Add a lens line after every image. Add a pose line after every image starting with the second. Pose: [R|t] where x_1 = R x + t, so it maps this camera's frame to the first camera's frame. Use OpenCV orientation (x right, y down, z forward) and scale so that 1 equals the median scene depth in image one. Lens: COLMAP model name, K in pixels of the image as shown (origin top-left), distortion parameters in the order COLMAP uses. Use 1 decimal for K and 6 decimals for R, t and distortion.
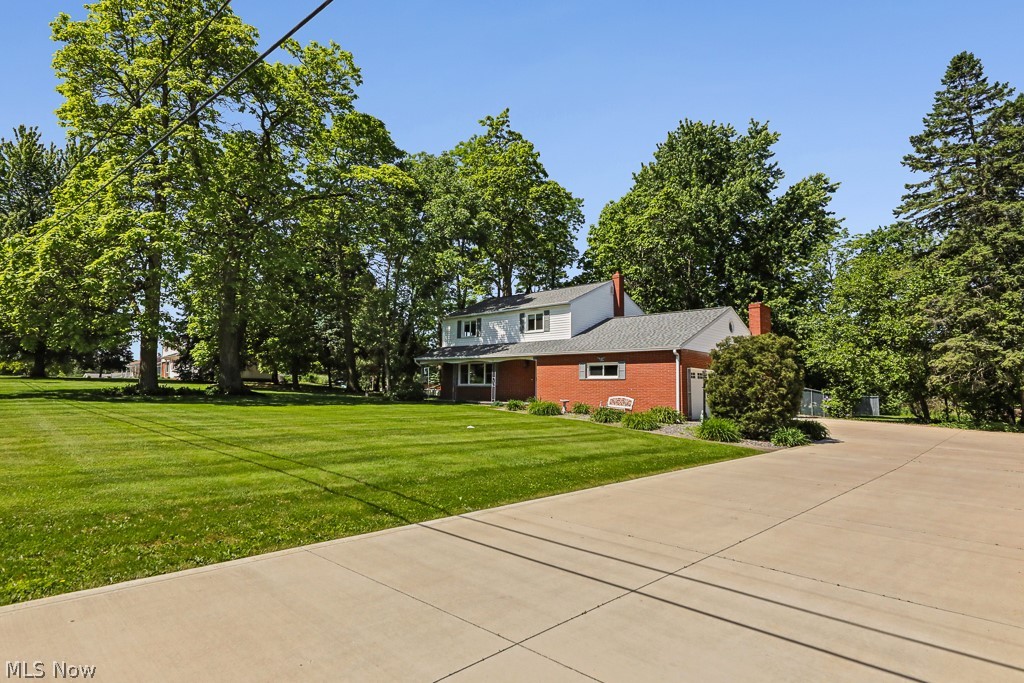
lens RADIAL K [[516.4, 0, 512.0], [0, 516.4, 341.5], [0, 0, 1]] dist [0.002082, 0.000295]
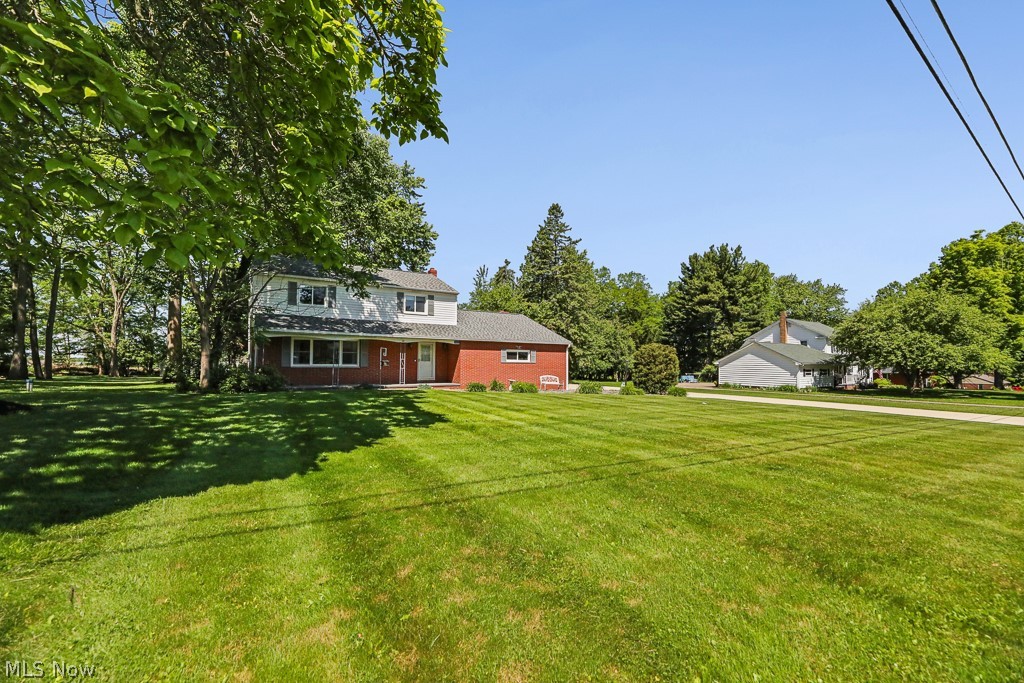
lens RADIAL K [[416.2, 0, 512.0], [0, 416.2, 341.5], [0, 0, 1]] dist [-0.000608, 0.000022]
pose [[0.247373, 0.038796, 0.968143, -0.783573], [-0.096817, 0.995187, -0.015141, 0.033543], [-0.964071, -0.089987, 0.249938, 0.679981]]
